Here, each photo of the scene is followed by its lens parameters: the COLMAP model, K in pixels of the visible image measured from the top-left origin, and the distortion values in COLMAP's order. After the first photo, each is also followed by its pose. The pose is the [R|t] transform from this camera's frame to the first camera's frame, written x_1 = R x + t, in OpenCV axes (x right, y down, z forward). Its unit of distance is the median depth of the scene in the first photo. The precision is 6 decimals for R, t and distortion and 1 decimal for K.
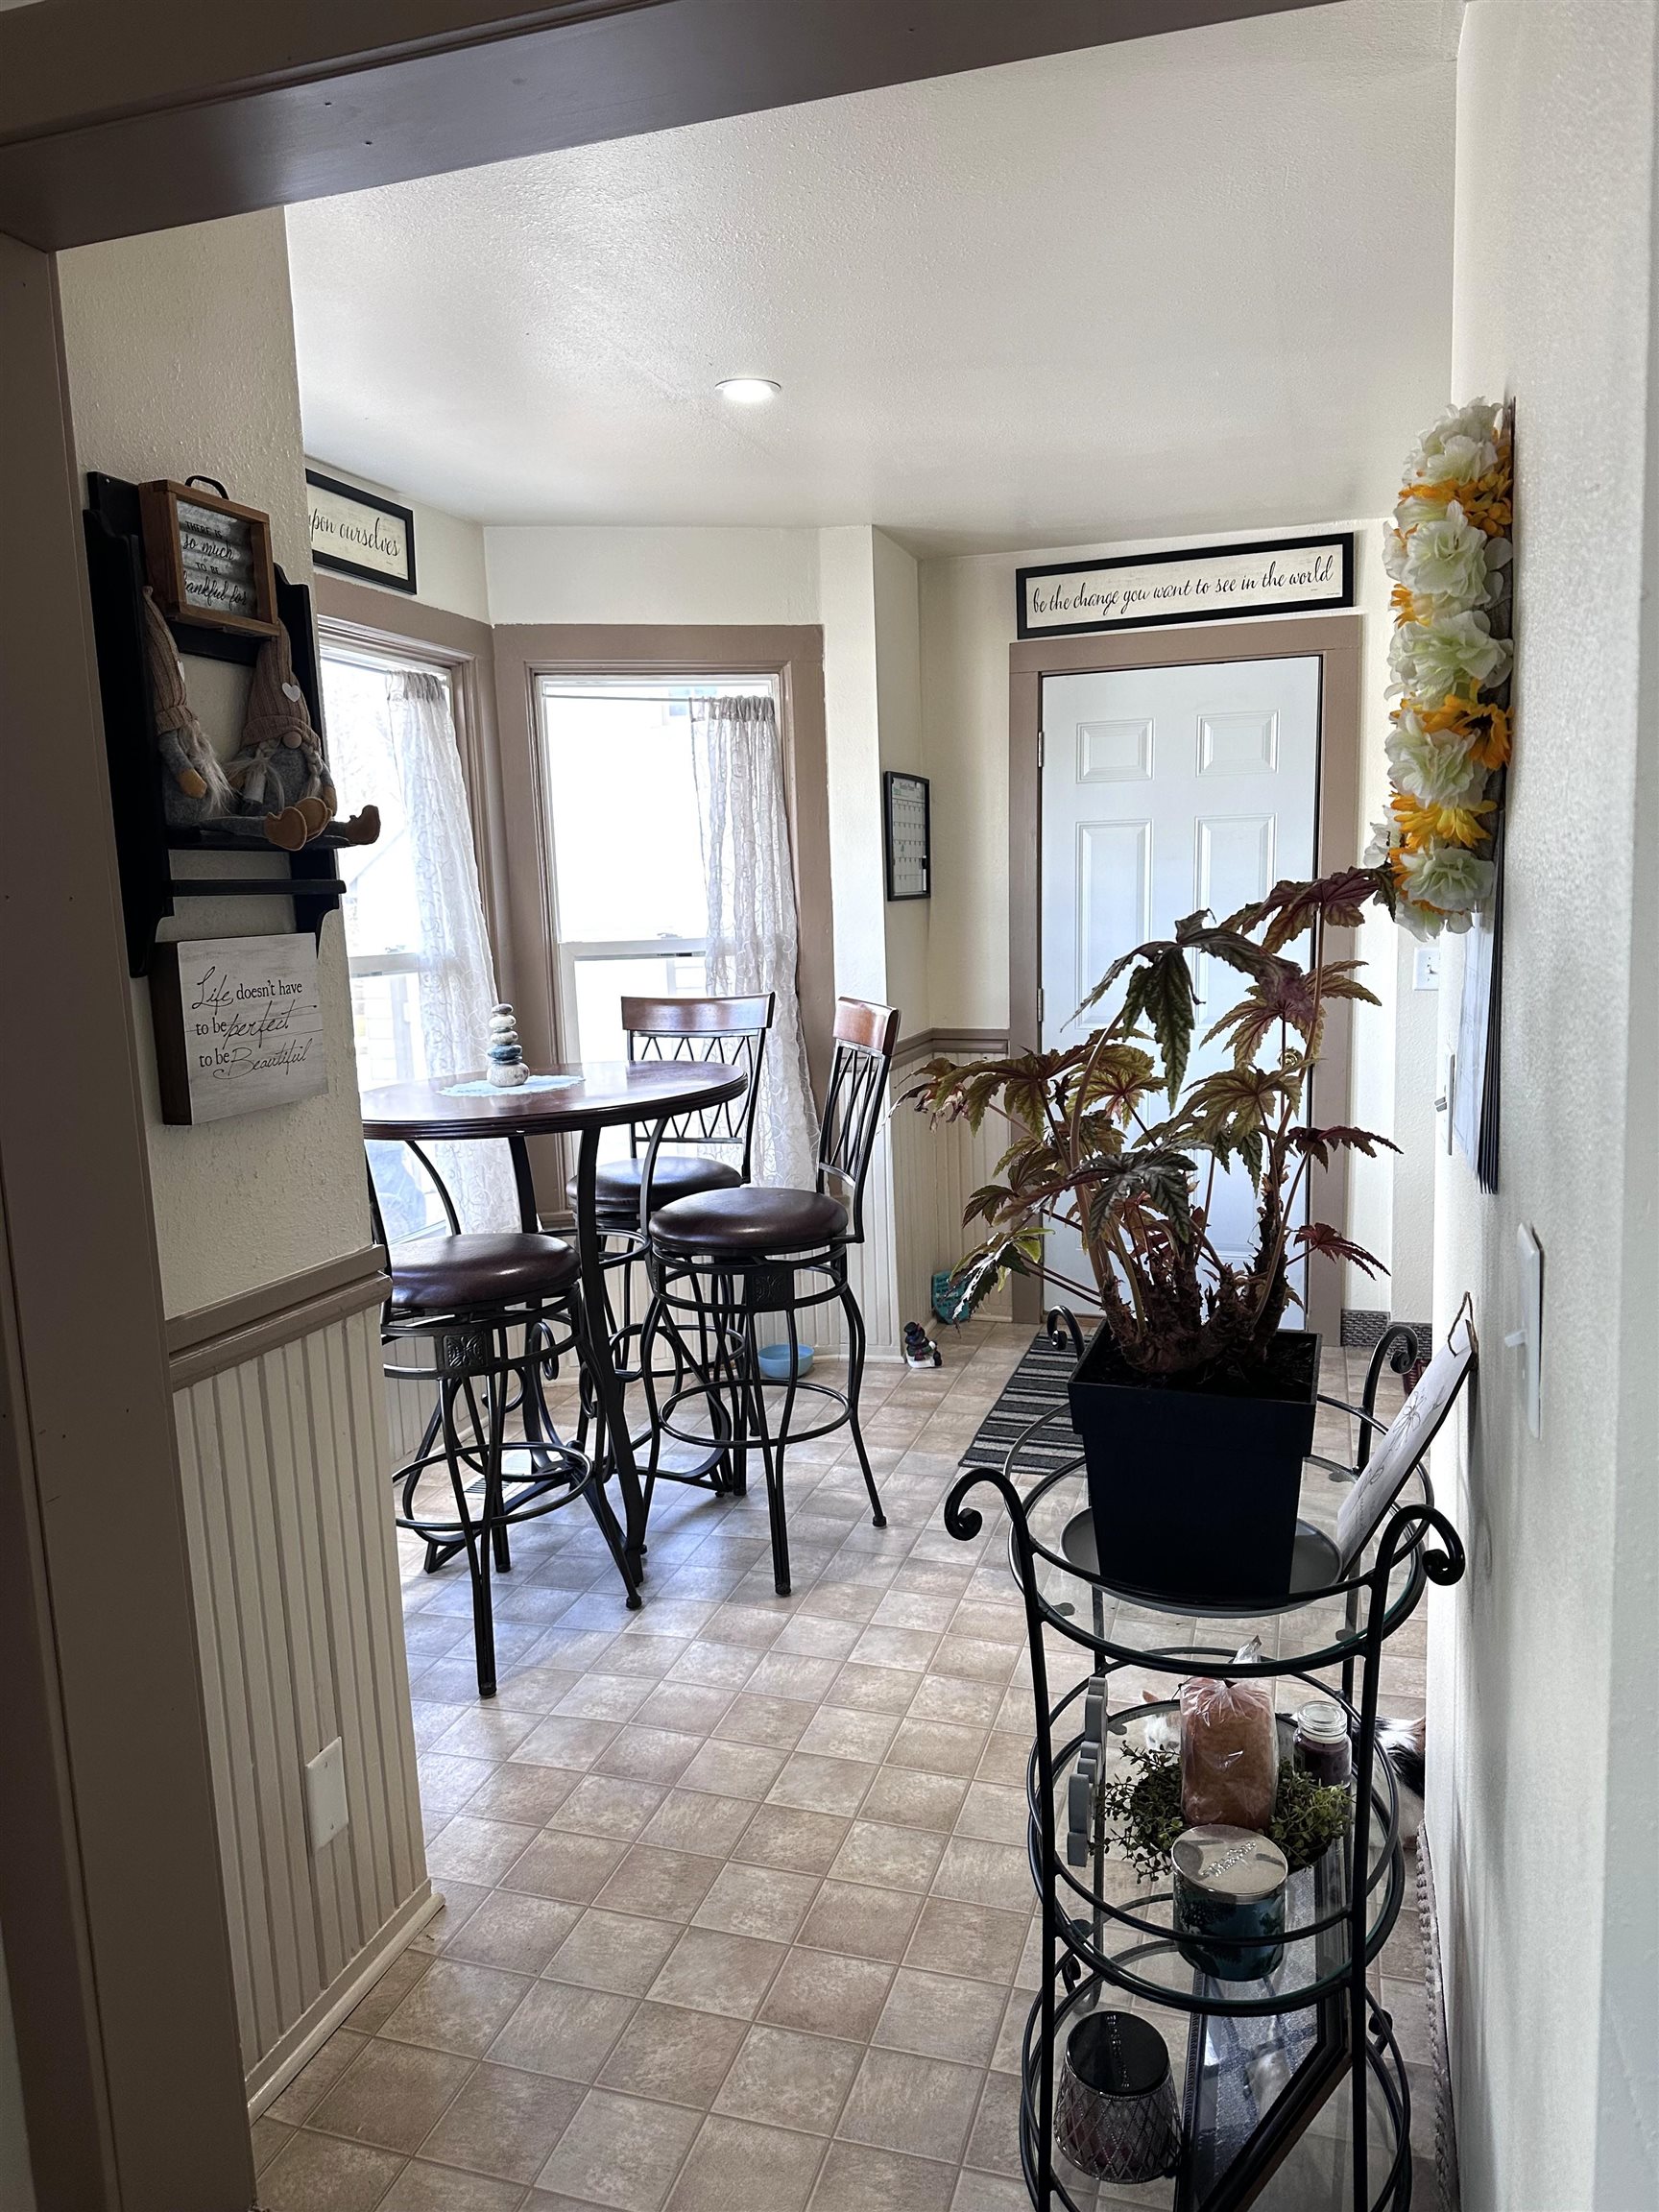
lens RADIAL K [[1567.1, 0, 814.8], [0, 1567.1, 1119.6], [0, 0, 1]] dist [0.051184, -0.059286]
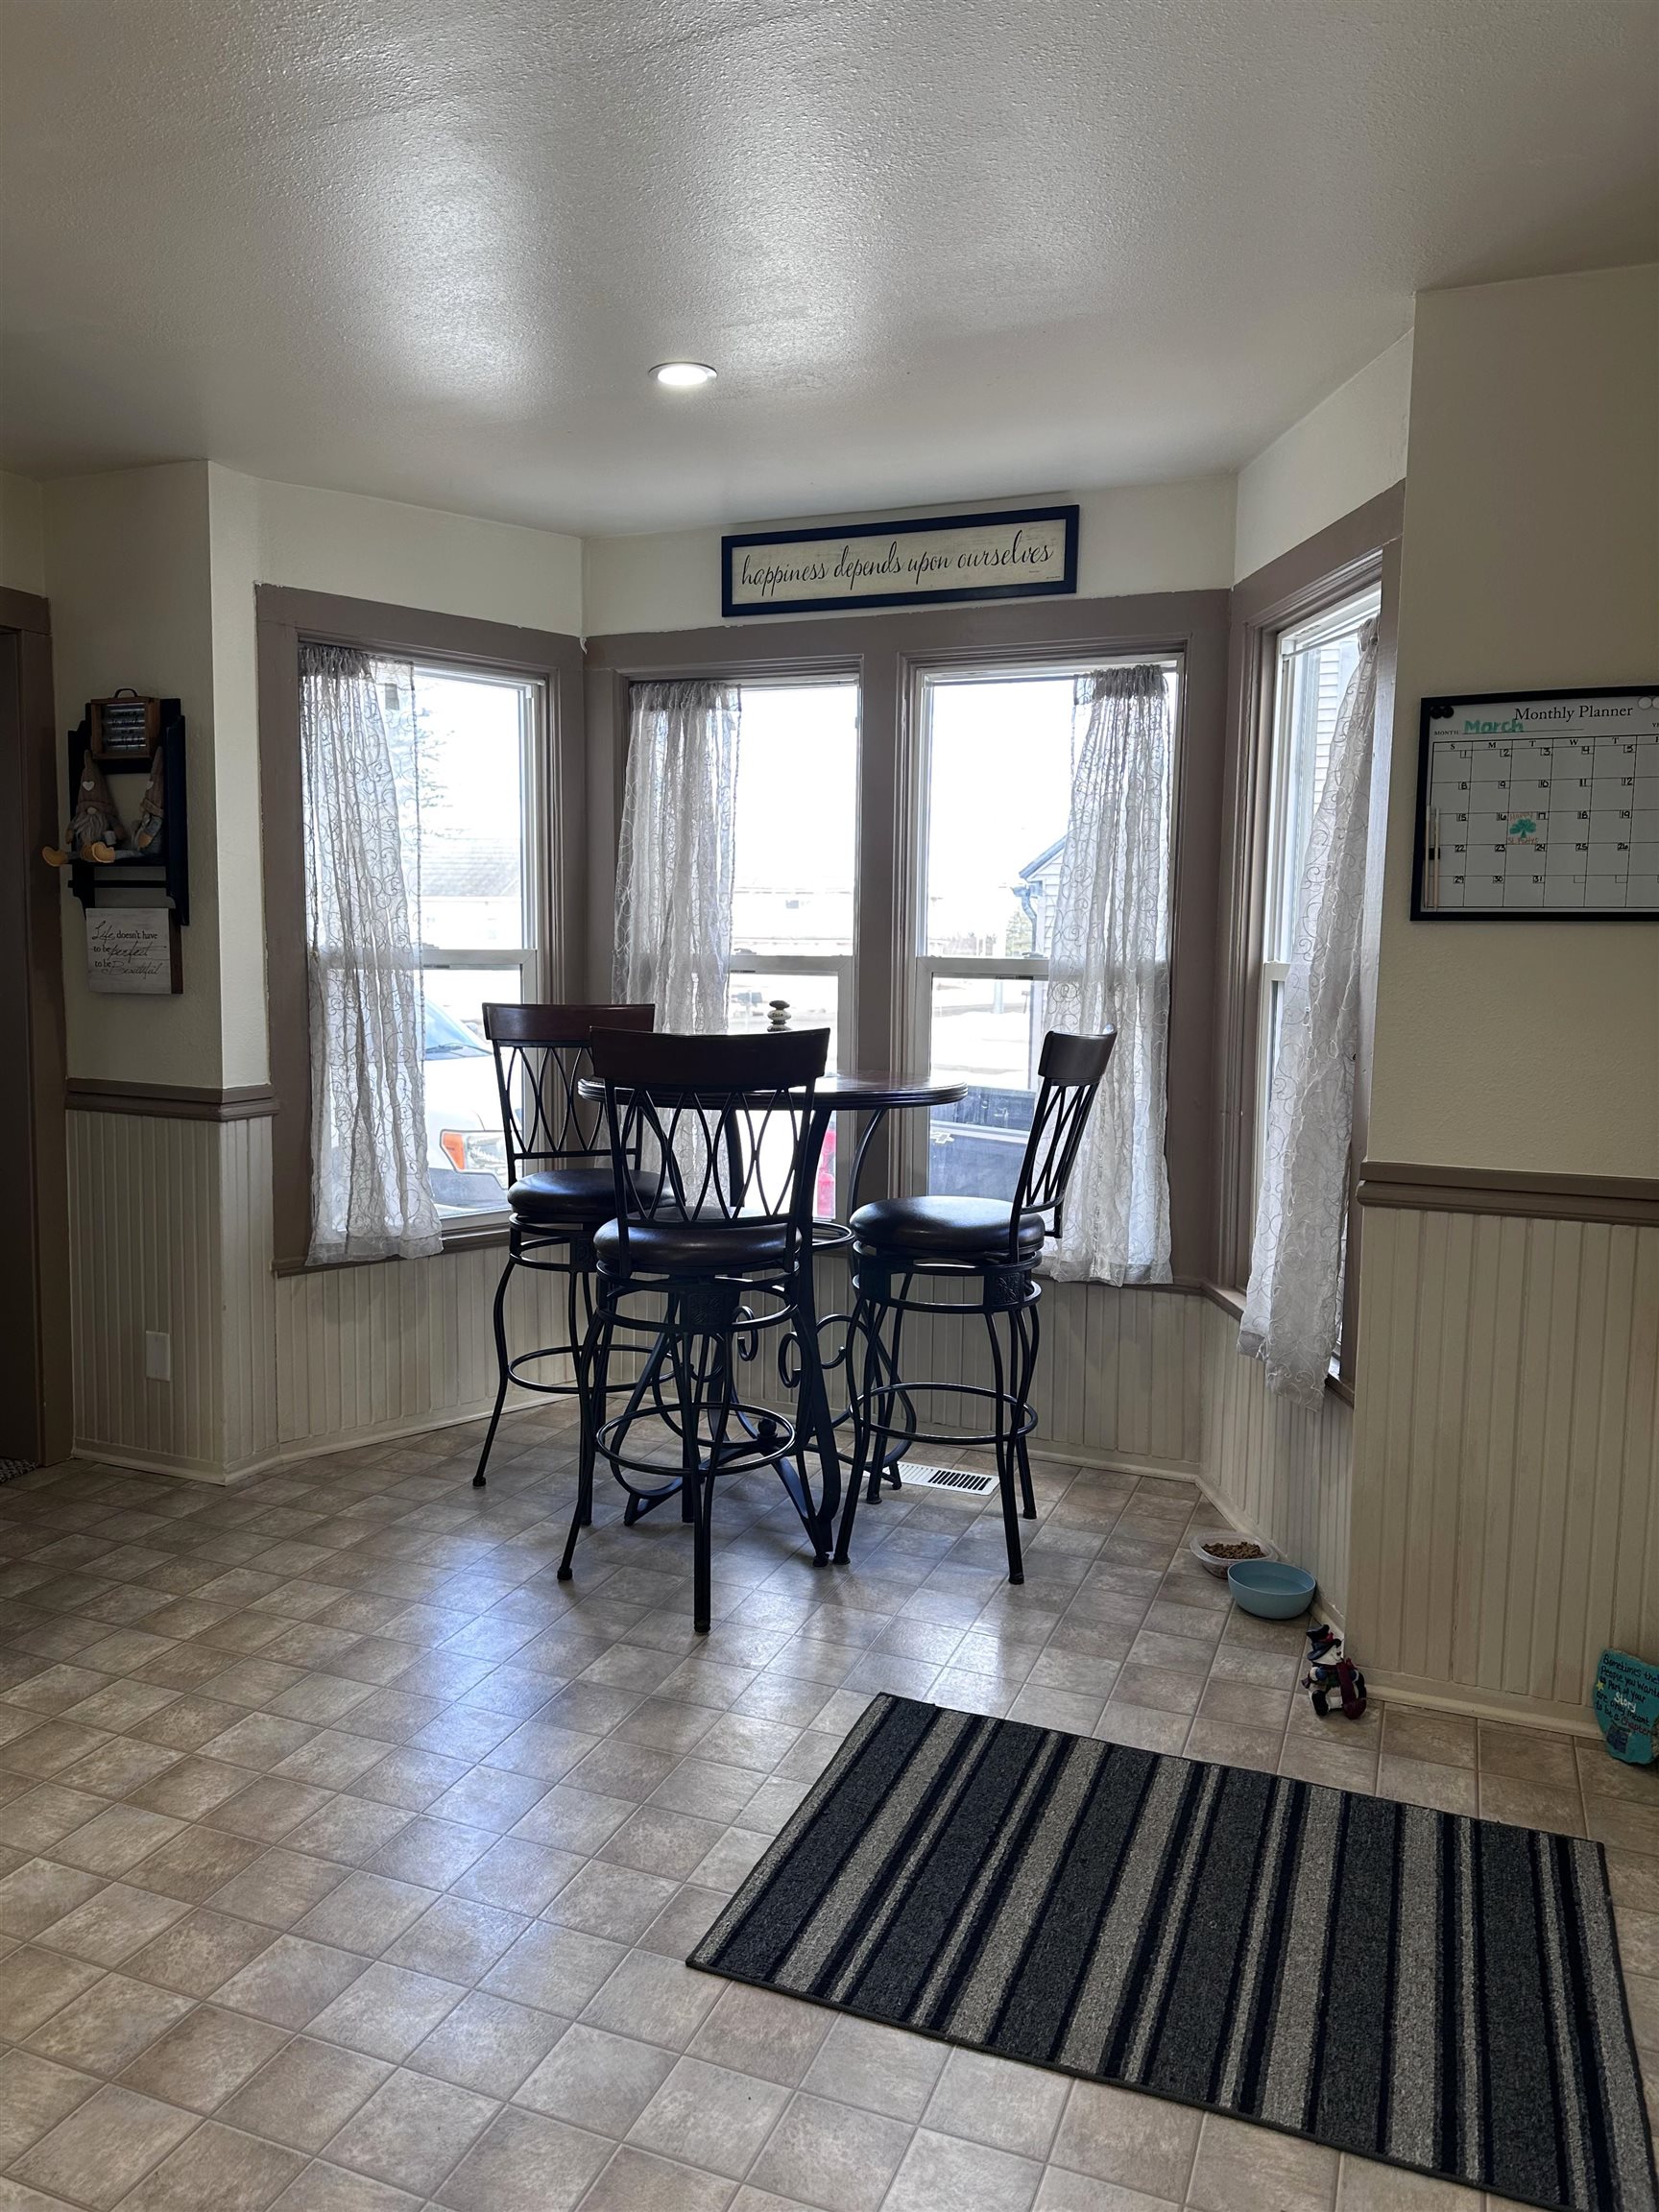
lens RADIAL K [[1567.1, 0, 820.6], [0, 1567.1, 1110.8], [0, 0, 1]] dist [0.051184, -0.059286]
pose [[-0.066454, 0.164563, -0.984126, 0.803199], [-0.158221, 0.972089, 0.173234, -0.175528], [0.985165, 0.167221, -0.038562, 0.987543]]
